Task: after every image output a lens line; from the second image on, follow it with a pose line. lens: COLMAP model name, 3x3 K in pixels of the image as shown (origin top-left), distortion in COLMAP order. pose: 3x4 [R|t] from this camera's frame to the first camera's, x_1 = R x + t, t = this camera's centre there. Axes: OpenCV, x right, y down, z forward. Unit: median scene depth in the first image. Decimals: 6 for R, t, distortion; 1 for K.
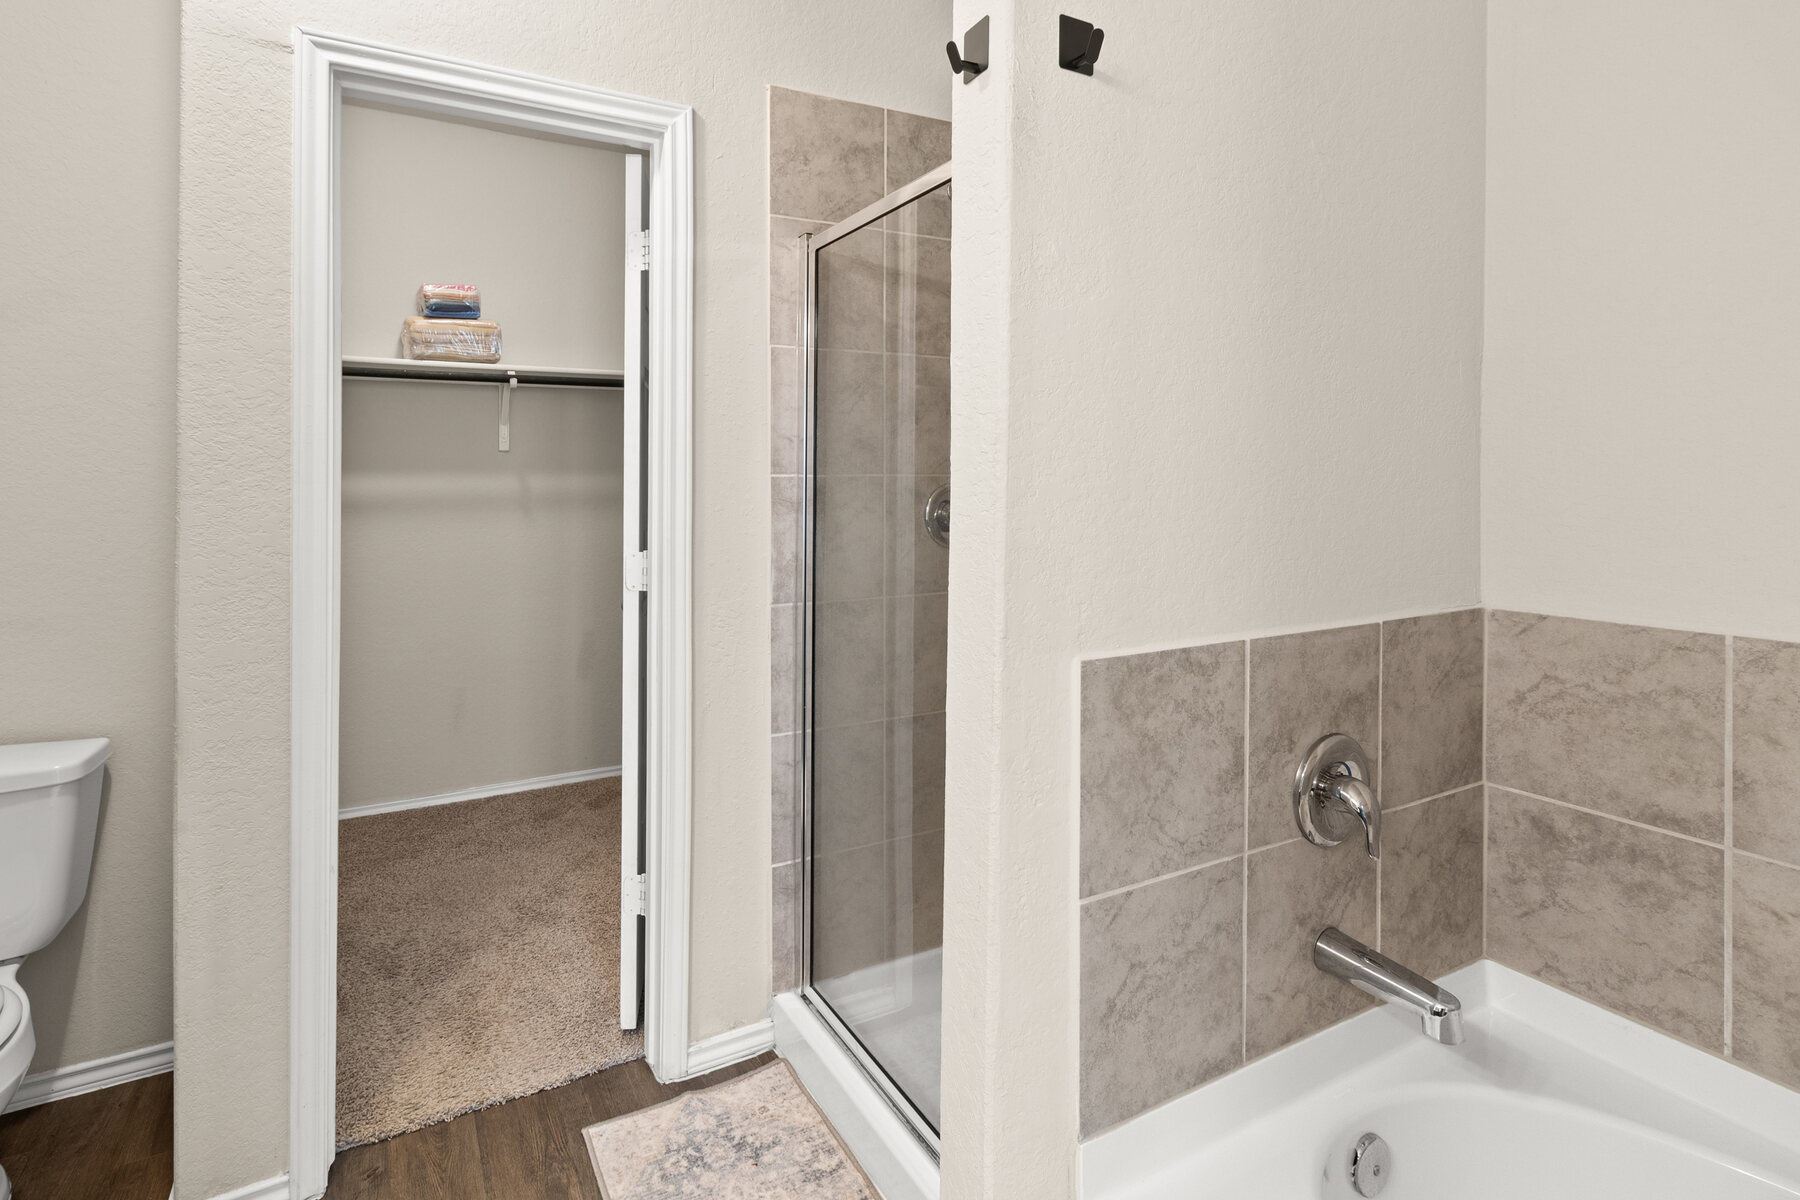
lens RADIAL K [[838.4, 0, 812.9], [0, 838.4, 478.5], [0, 0, 1]] dist [0.003544, 0.000011]
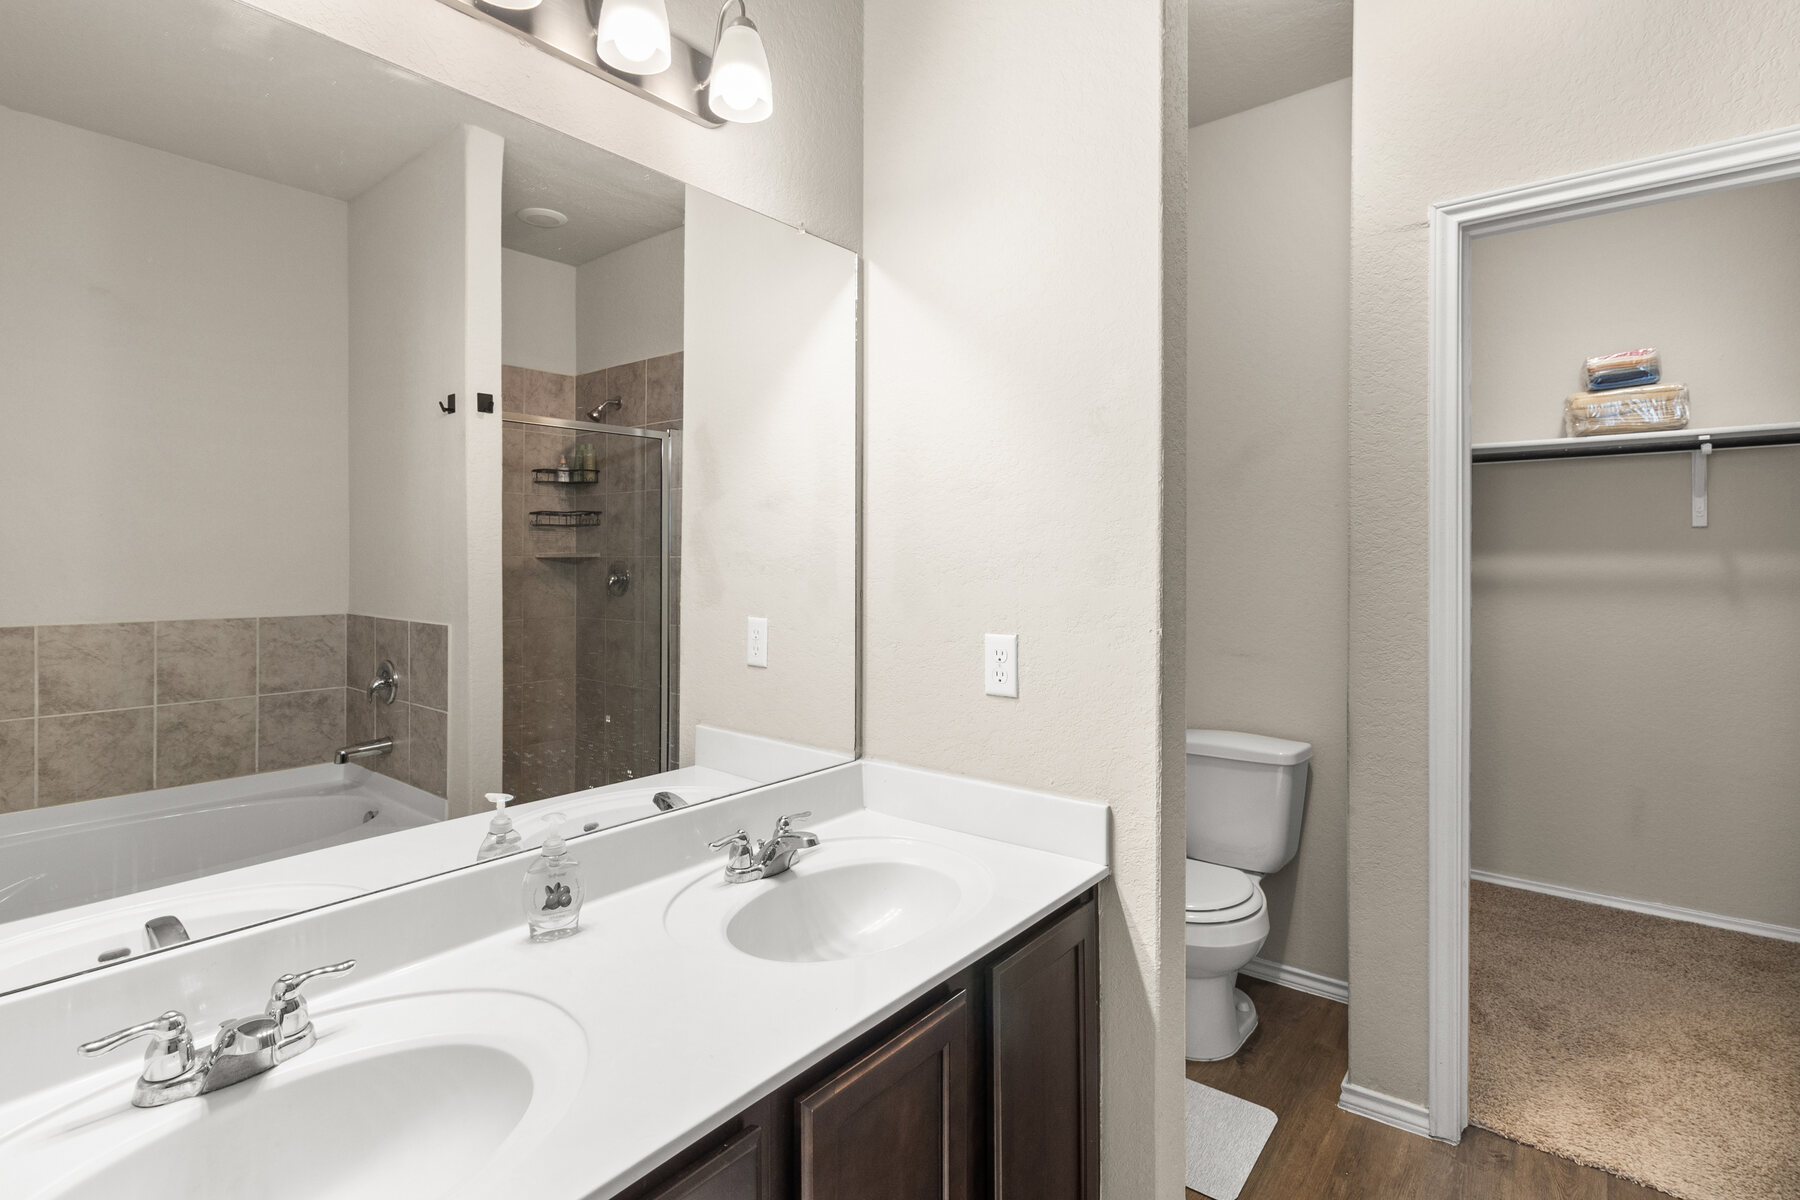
lens RADIAL K [[867.3, 0, 899.0], [0, 867.3, 557.2], [0, 0, 1]] dist [0.001520, -0.000317]
pose [[0.407348, 0.000496, -0.913273, 0.173681], [0.001469, 0.999998, 0.001199, -0.005759], [0.913272, -0.001830, 0.407346, -0.183983]]
